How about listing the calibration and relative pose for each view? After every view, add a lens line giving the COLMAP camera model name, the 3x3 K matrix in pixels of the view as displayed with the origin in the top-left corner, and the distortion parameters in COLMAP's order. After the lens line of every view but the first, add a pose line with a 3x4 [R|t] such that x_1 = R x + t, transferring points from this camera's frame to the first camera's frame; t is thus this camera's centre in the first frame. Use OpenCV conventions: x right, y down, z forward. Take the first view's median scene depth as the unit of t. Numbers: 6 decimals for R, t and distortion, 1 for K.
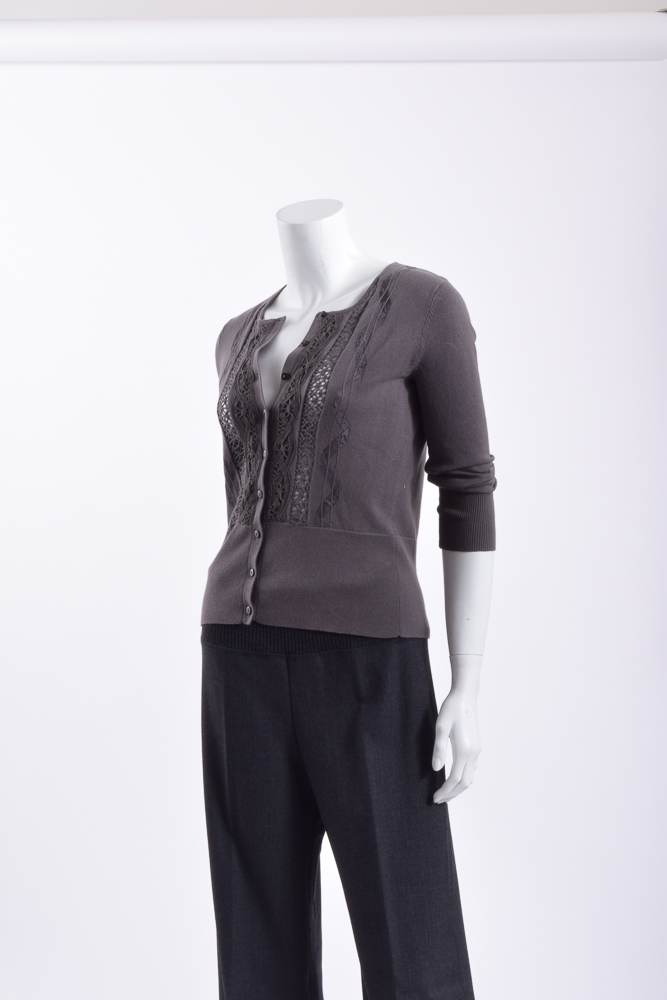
lens RADIAL K [[2260.7, 0, 333.5], [0, 2260.7, 500.0], [0, 0, 1]] dist [0.089880, 0.162107]
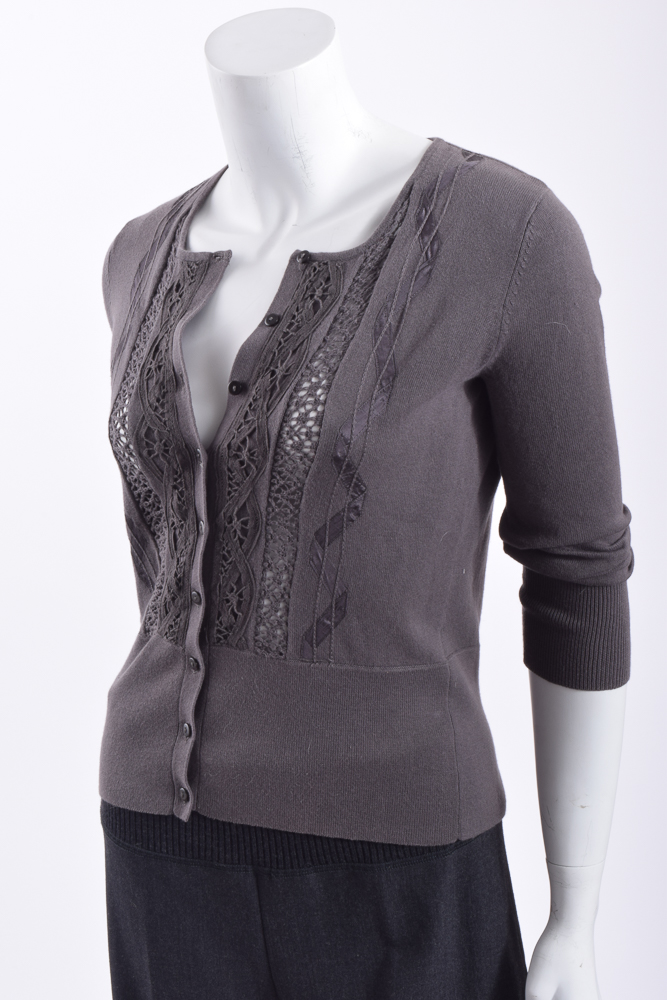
lens RADIAL K [[1932.8, 0, 333.5], [0, 1932.8, 500.0], [0, 0, 1]] dist [0.038394, 0.157176]
pose [[0.998580, -0.033501, 0.041417, -0.018264], [0.022655, 0.970754, 0.239004, -0.133795], [-0.048213, -0.237726, 0.970135, 0.560629]]
